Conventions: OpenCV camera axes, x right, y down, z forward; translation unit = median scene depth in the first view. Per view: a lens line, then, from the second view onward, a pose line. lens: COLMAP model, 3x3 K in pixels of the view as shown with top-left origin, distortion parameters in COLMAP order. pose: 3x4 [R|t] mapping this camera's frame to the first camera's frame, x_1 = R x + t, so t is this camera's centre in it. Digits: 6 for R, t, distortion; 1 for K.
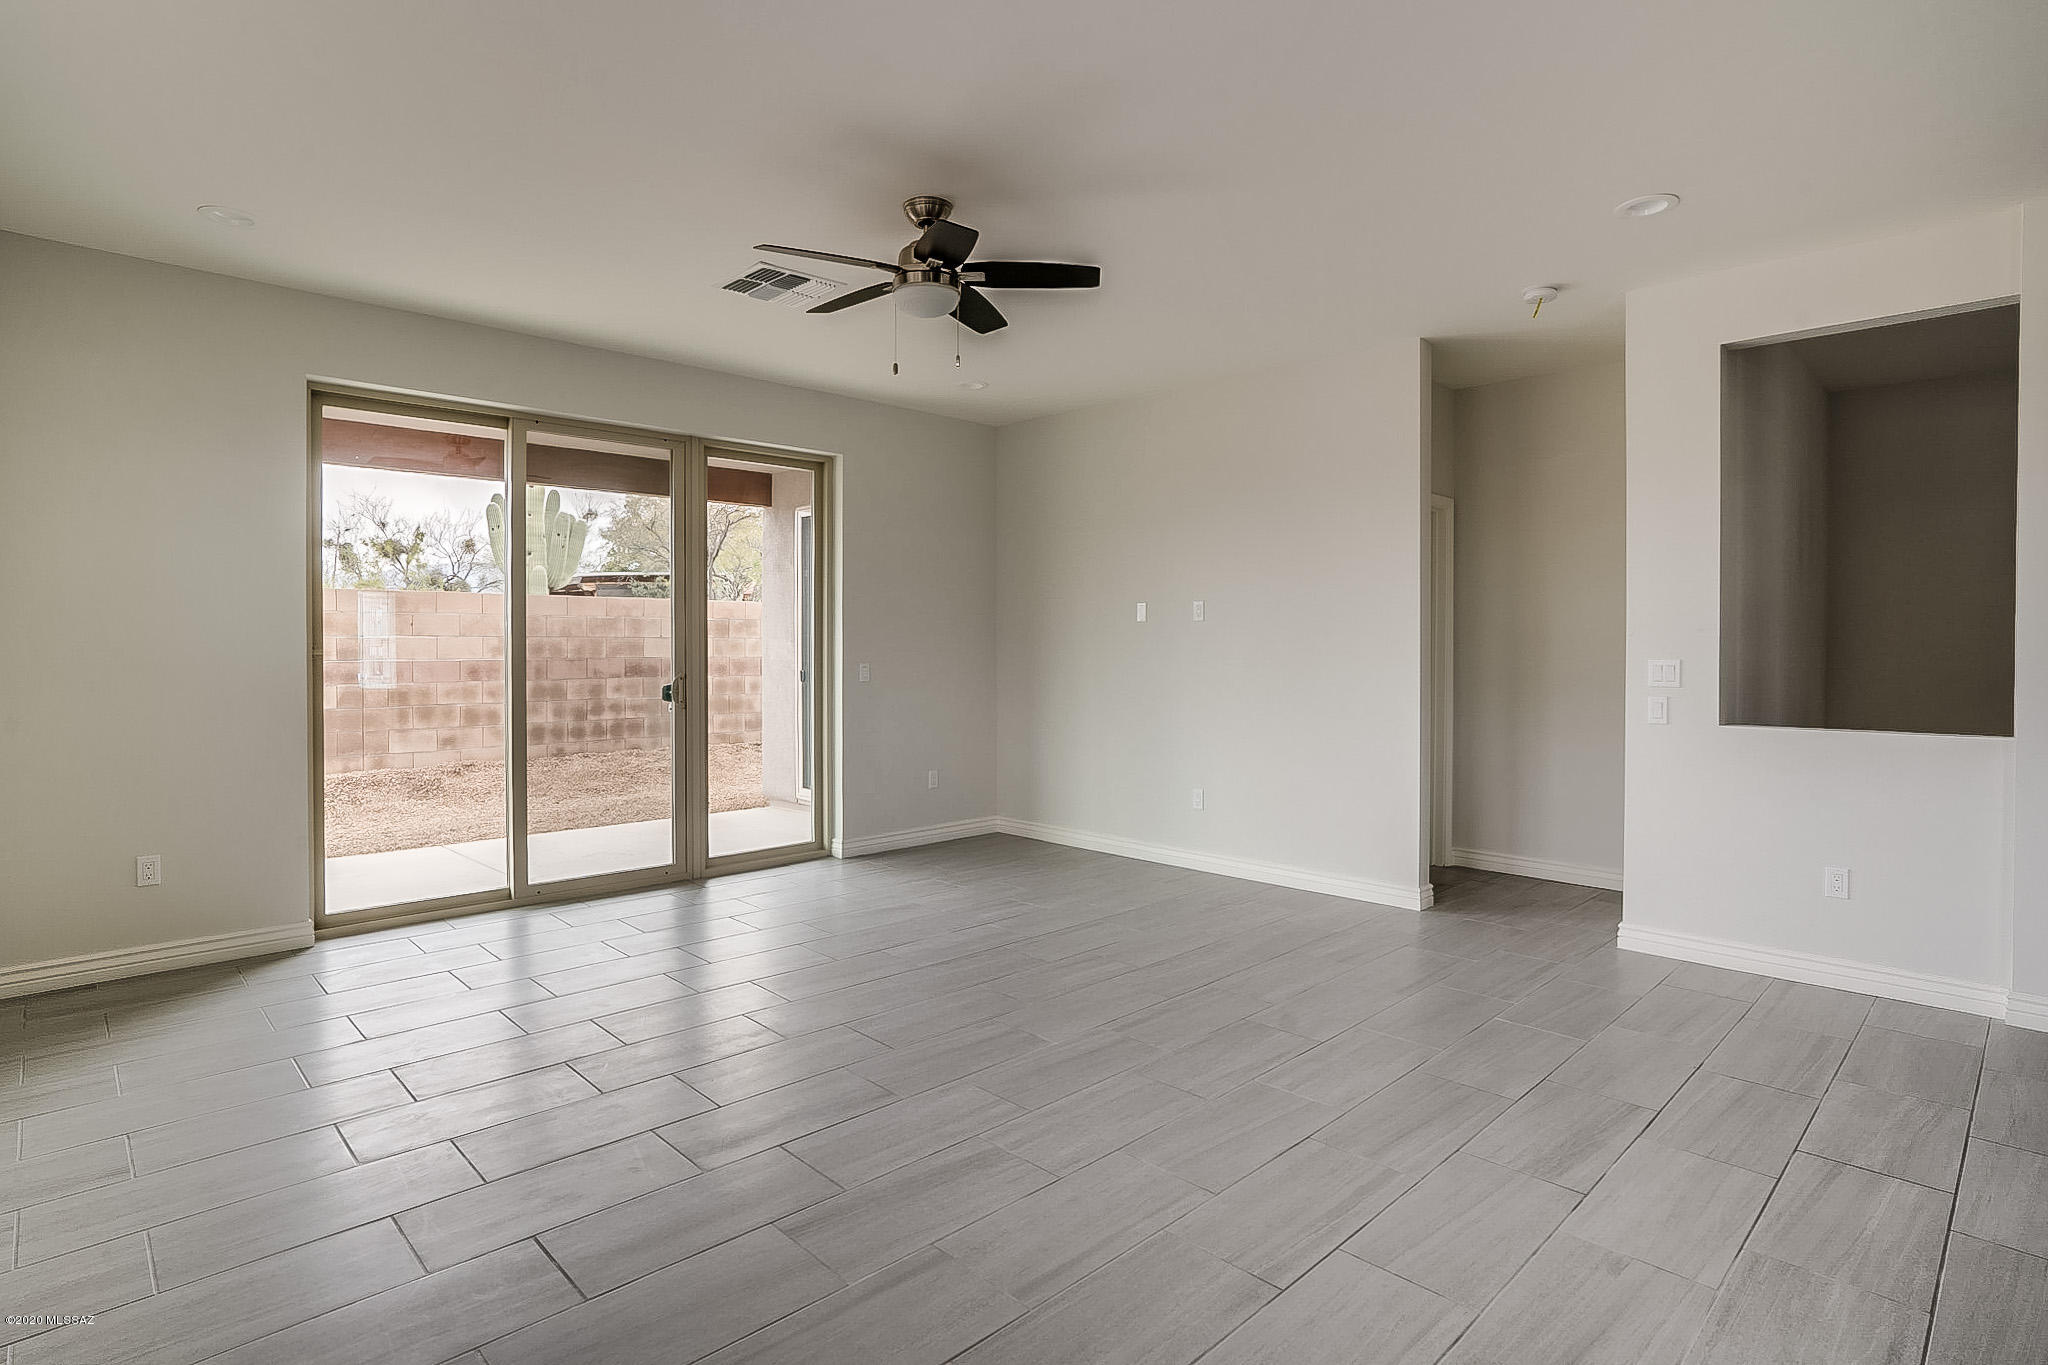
lens RADIAL K [[1023.0, 0, 1029.9], [0, 1023.0, 661.6], [0, 0, 1]] dist [-0.037045, 0.010876]
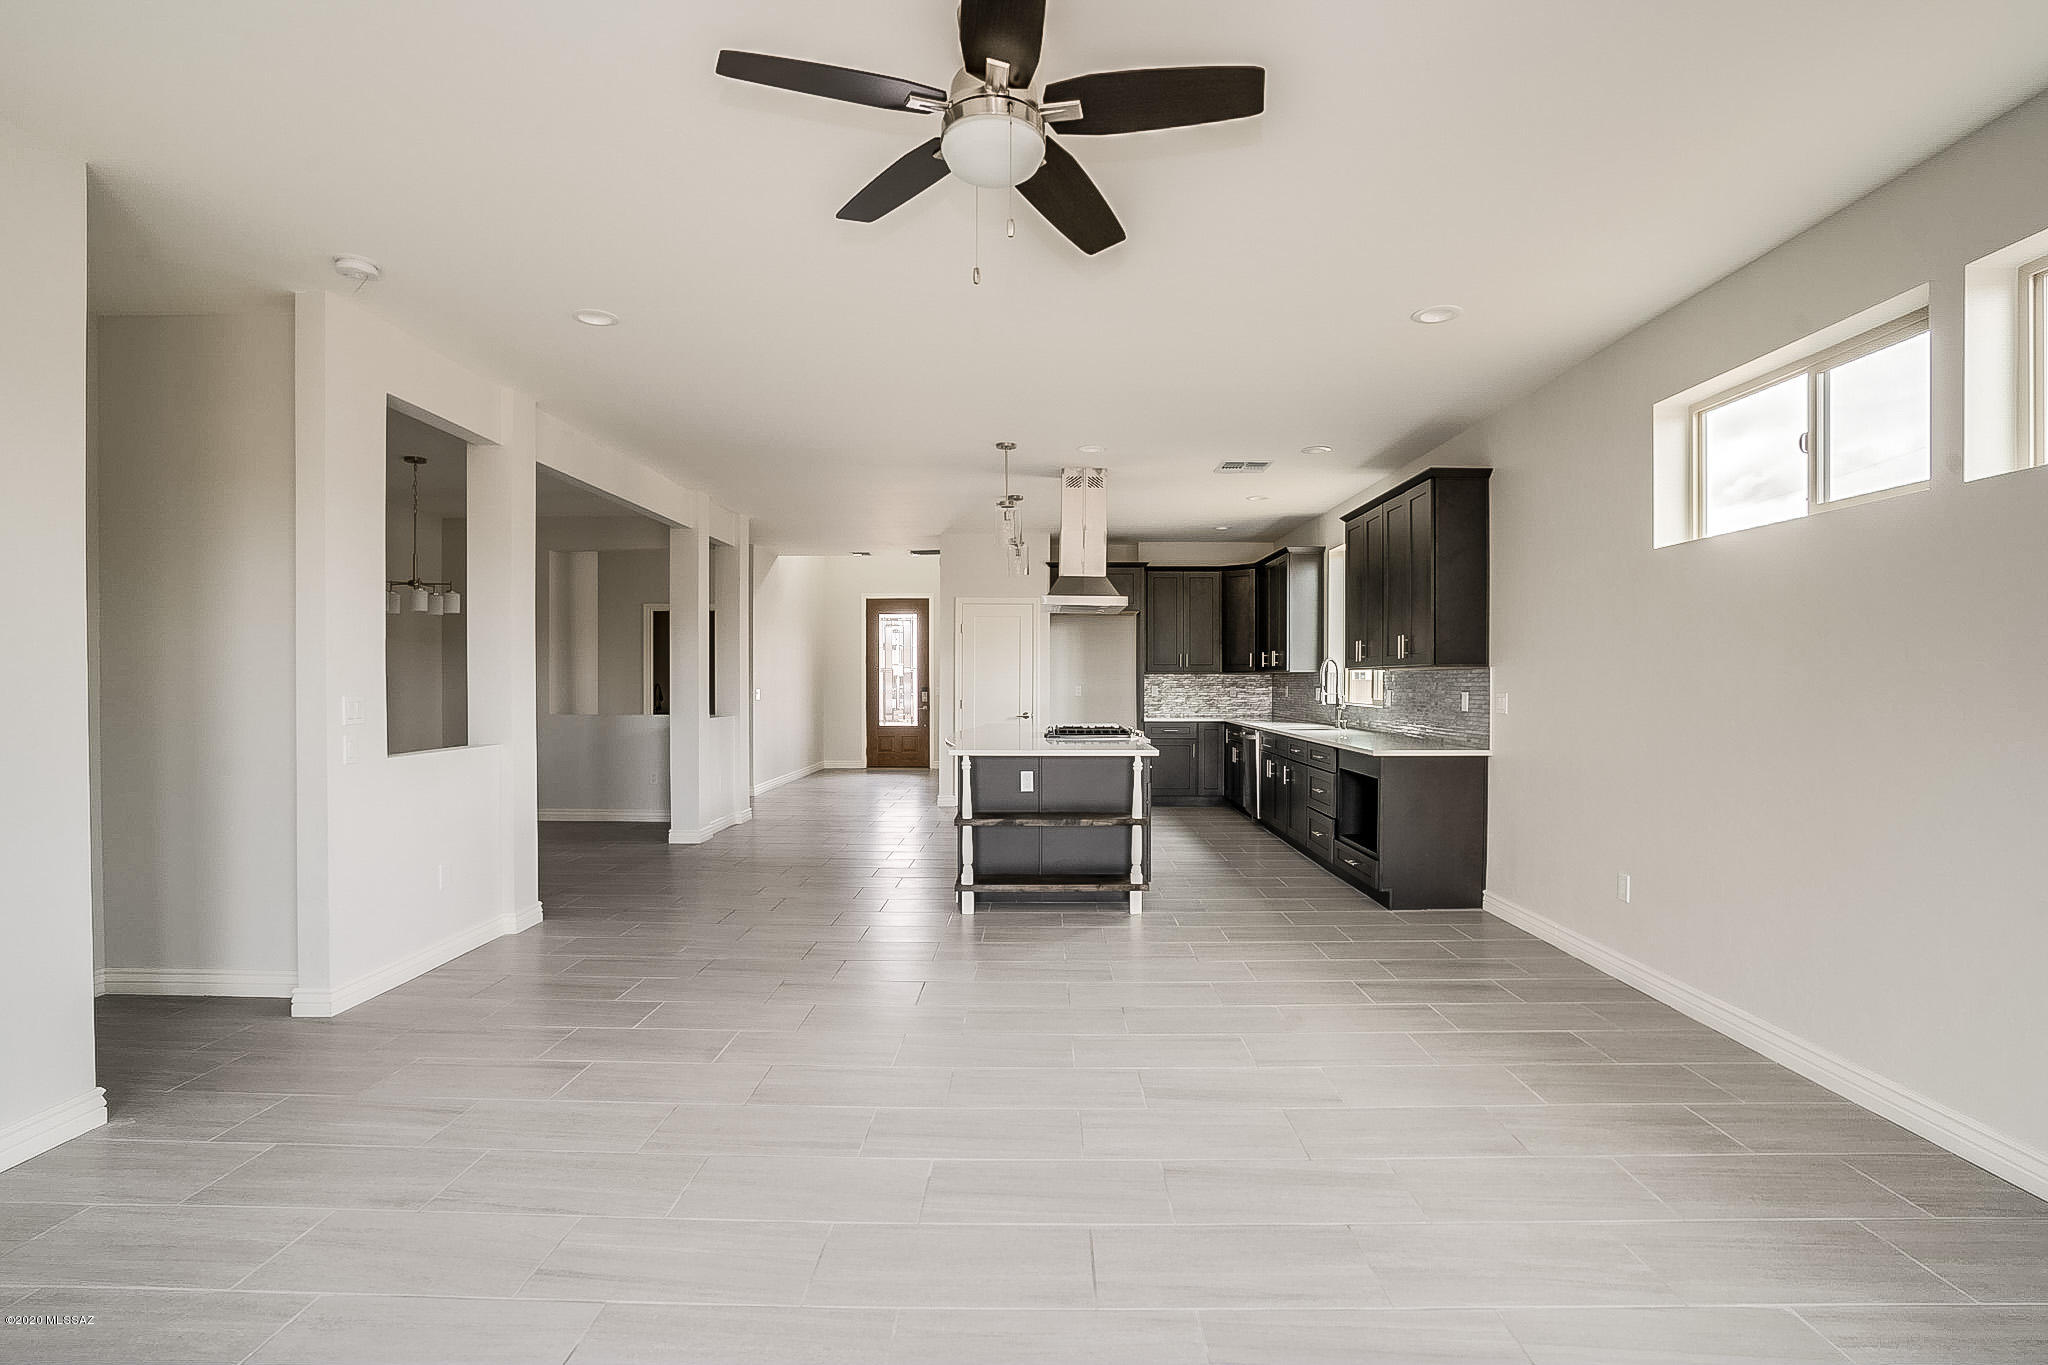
lens RADIAL K [[959.1, 0, 1021.4], [0, 959.1, 686.7], [0, 0, 1]] dist [-0.050057, 0.012759]
pose [[-0.701453, -0.006553, 0.712685, -0.340924], [0.007388, 0.999837, 0.016465, -0.014382], [-0.712677, 0.016815, -0.701290, 0.886359]]
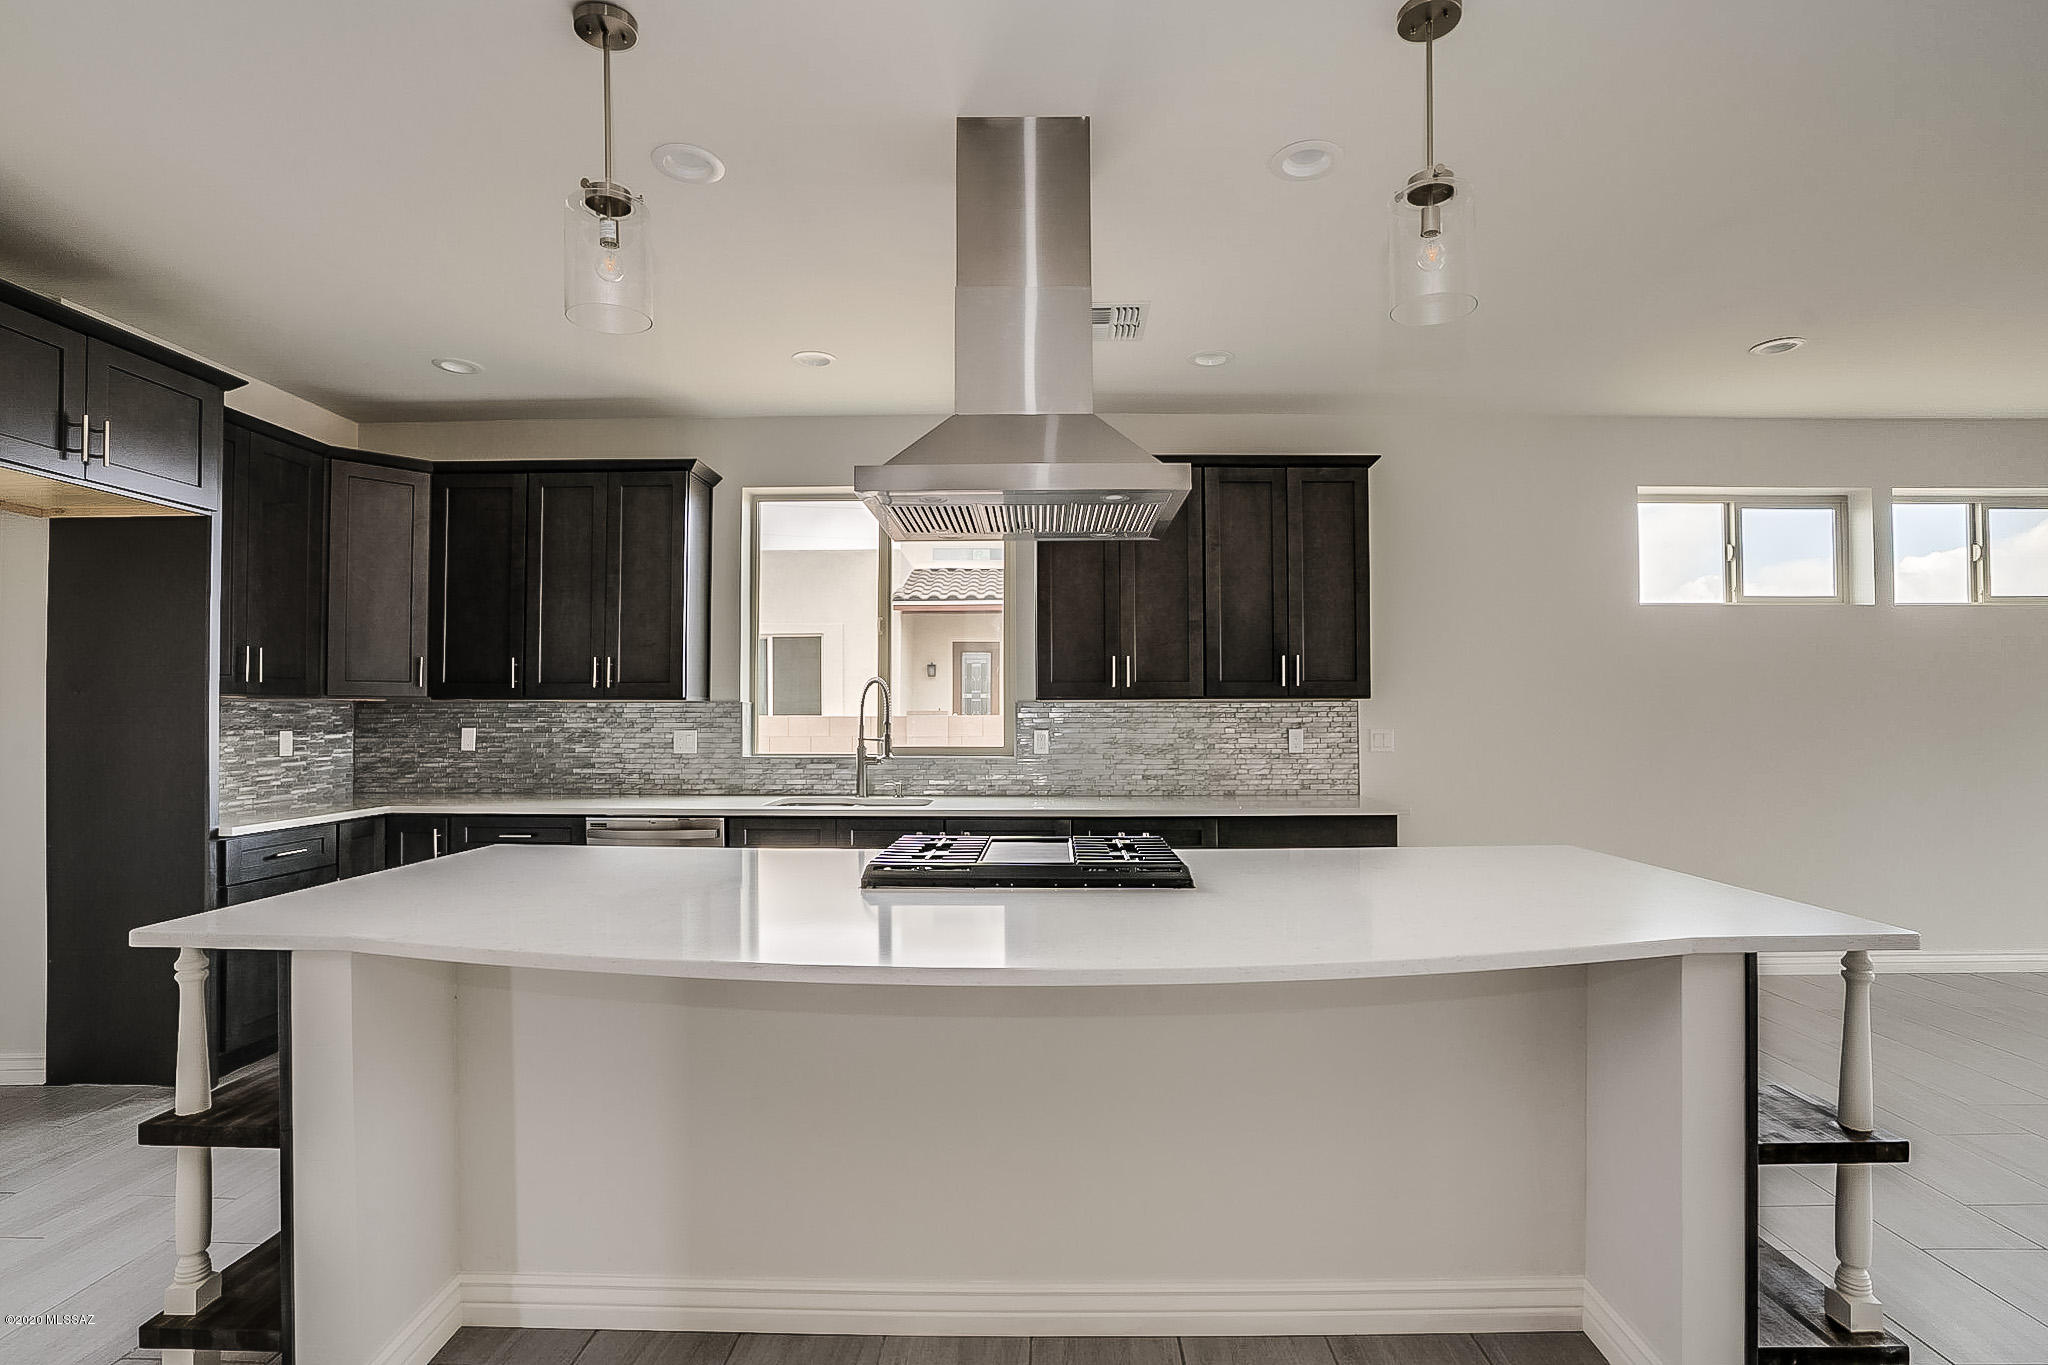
lens RADIAL K [[959.1, 0, 1031.9], [0, 959.1, 698.9], [0, 0, 1]] dist [-0.050057, 0.012759]
pose [[-0.709845, -0.011884, -0.704257, 0.800701], [-0.008901, 0.999929, -0.007902, -0.006864], [0.704301, 0.000660, -0.709901, 0.274473]]
